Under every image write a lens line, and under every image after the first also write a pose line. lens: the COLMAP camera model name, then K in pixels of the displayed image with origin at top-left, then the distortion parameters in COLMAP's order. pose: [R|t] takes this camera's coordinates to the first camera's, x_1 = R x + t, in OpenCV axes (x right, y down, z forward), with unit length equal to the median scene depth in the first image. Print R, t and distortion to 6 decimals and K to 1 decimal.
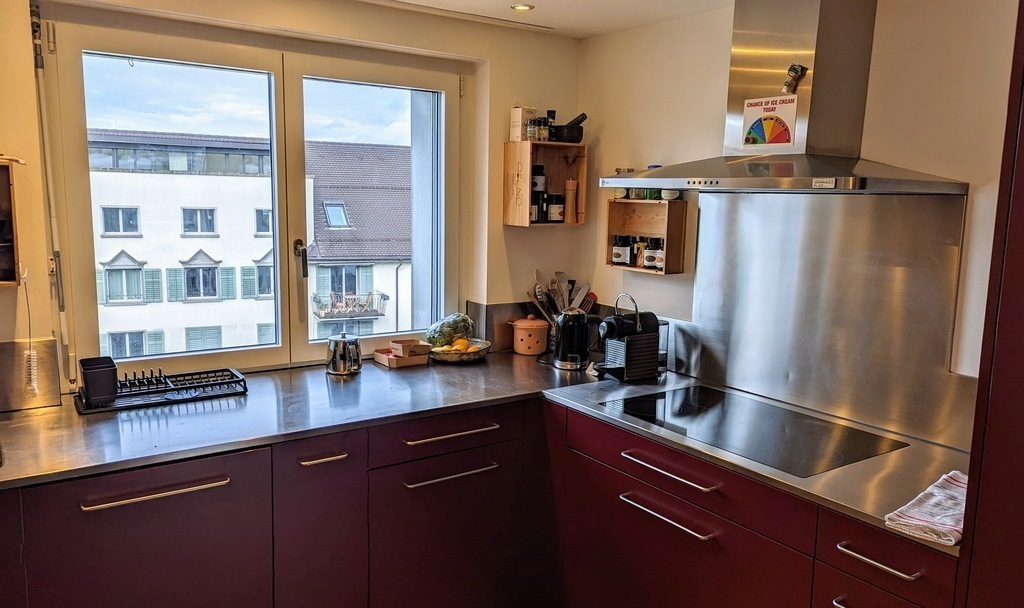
lens RADIAL K [[766.9, 0, 509.8], [0, 766.9, 302.5], [0, 0, 1]] dist [0.052155, -0.002757]
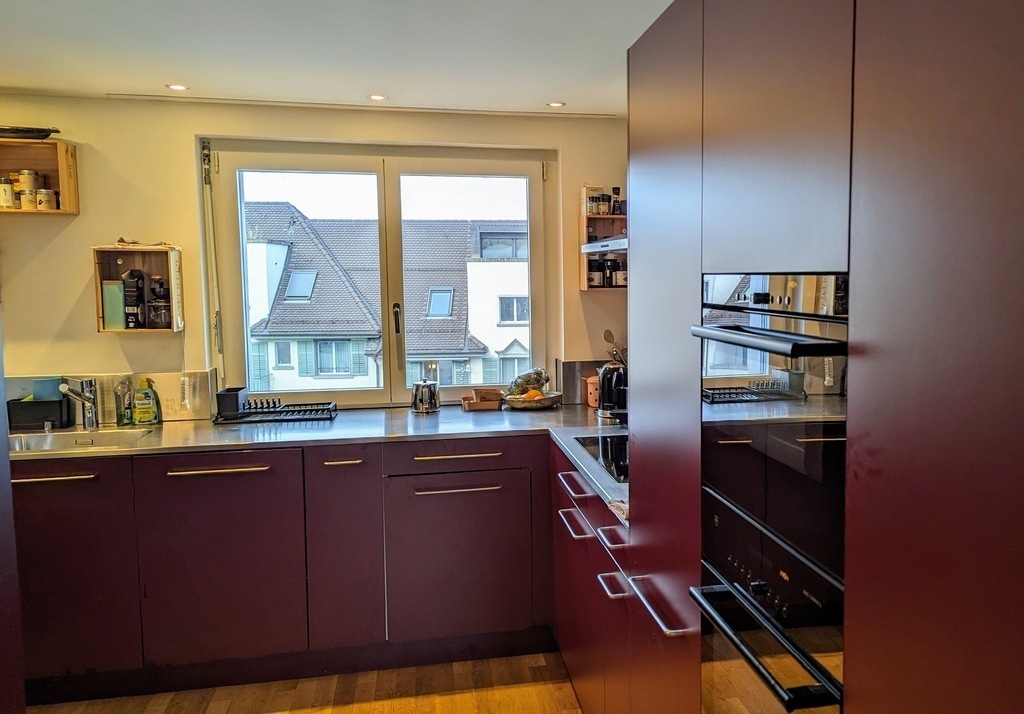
lens RADIAL K [[891.5, 0, 625.0], [0, 891.5, 354.0], [0, 0, 1]] dist [0.052301, -0.032271]
pose [[0.932677, 0.008072, -0.360623, 0.557632], [-0.027785, 0.998387, -0.049512, 0.057980], [0.359641, 0.056198, 0.931397, -0.196791]]
